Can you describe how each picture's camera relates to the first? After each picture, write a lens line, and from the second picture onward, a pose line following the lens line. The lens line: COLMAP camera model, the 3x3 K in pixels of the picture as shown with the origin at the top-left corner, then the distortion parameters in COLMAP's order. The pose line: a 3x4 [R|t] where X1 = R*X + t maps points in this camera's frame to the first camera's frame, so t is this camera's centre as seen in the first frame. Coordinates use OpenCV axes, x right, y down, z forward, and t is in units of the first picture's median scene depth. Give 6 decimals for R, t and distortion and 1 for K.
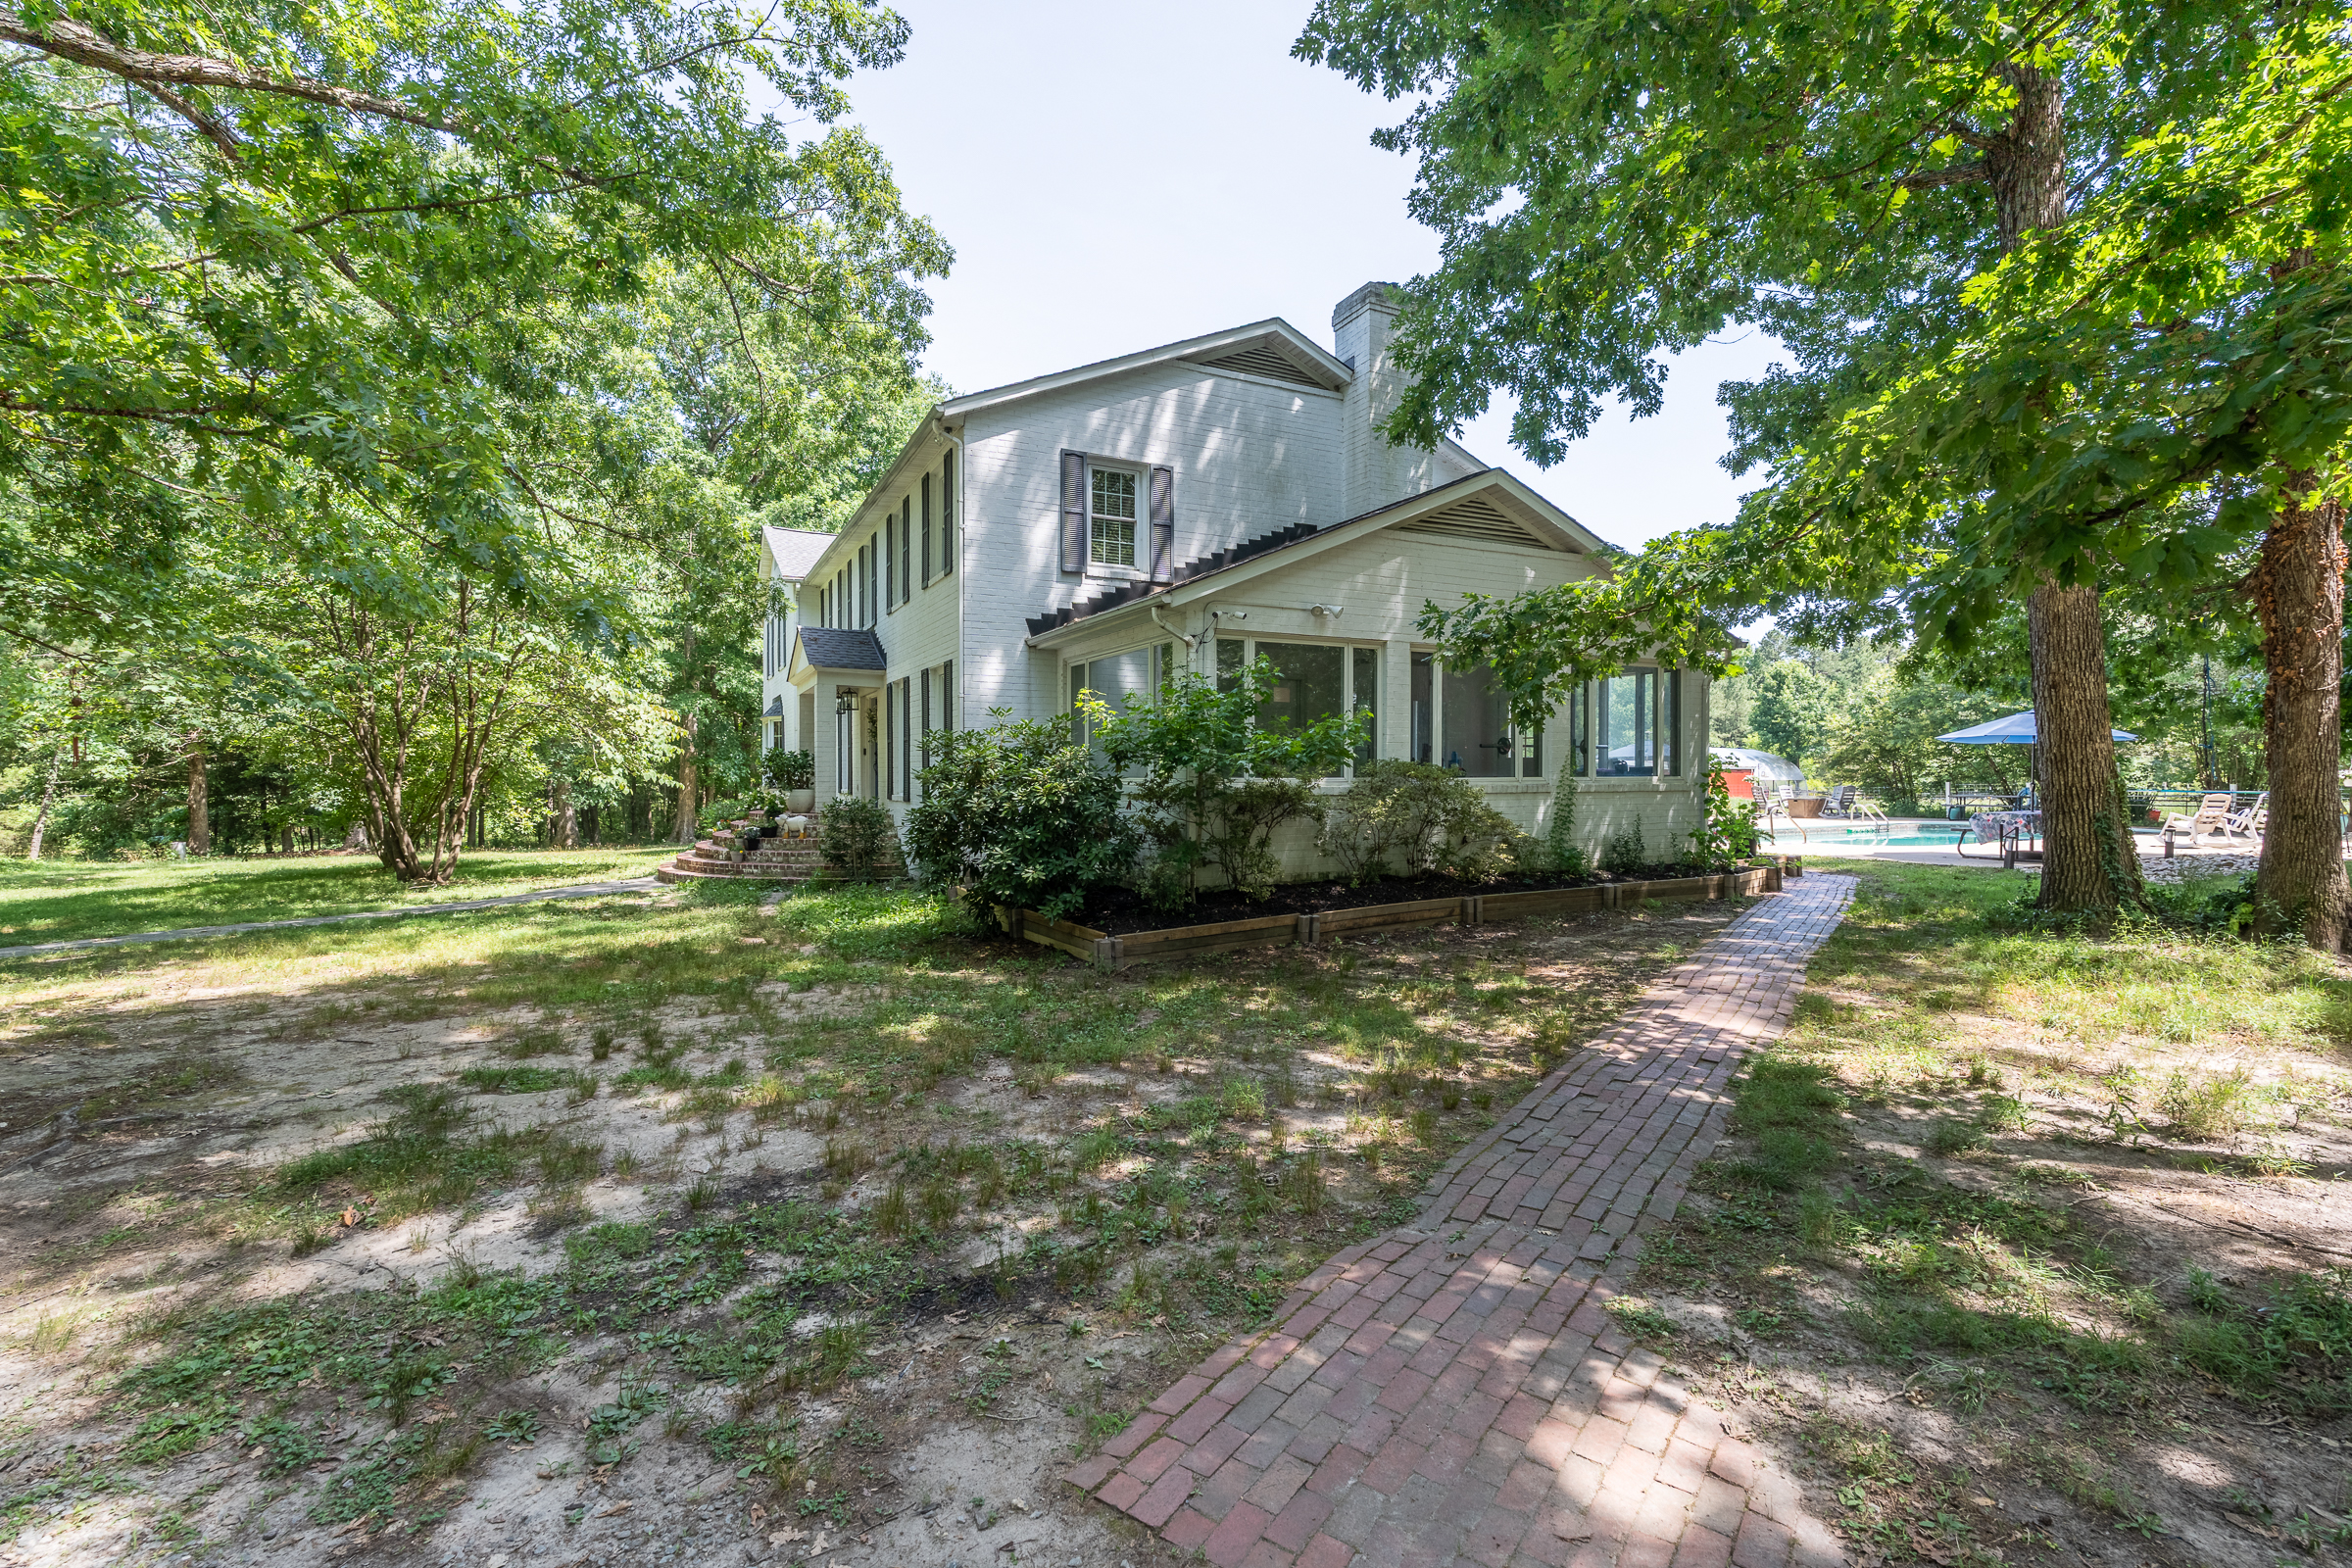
lens RADIAL K [[1035.1, 0, 1172.3], [0, 1035.1, 779.6], [0, 0, 1]] dist [-0.005544, -0.000163]
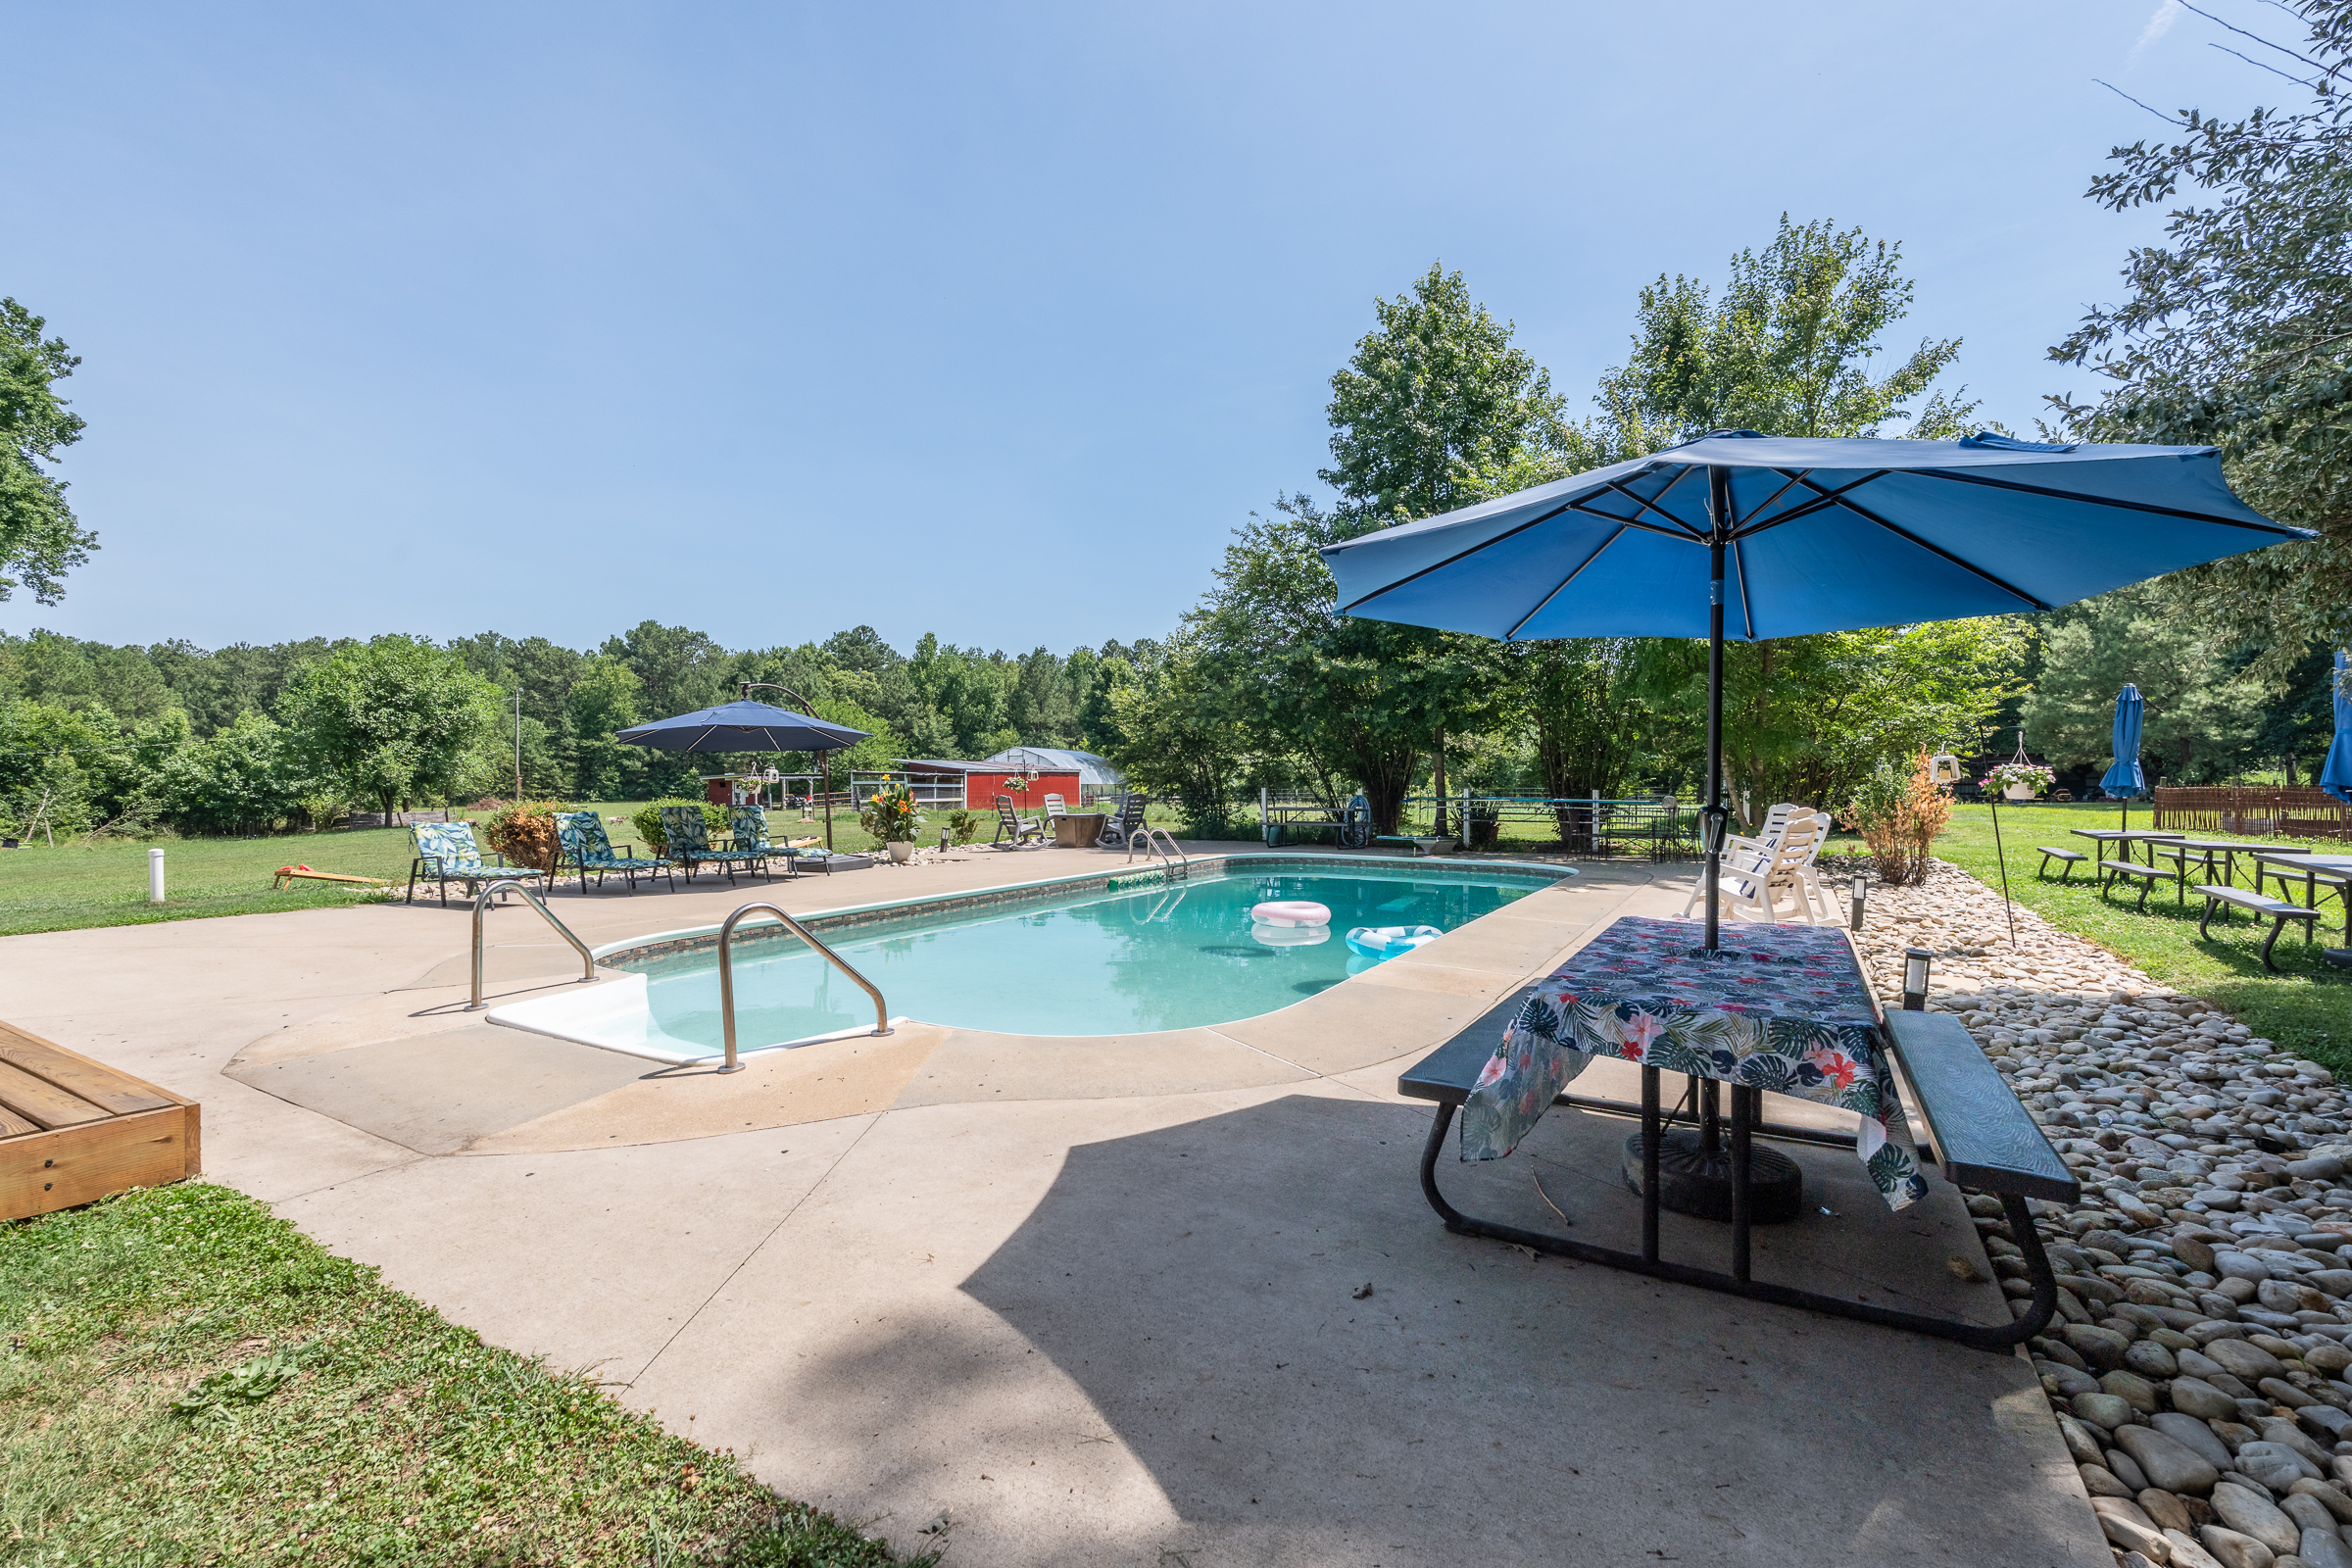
lens RADIAL K [[1035.1, 0, 1172.3], [0, 1035.1, 779.6], [0, 0, 1]] dist [-0.005544, -0.000163]
pose [[0.842821, -0.000821, 0.538193, 0.307307], [0.004589, 0.999973, -0.005661, 0.001820], [-0.538174, 0.007241, 0.842803, 0.420384]]
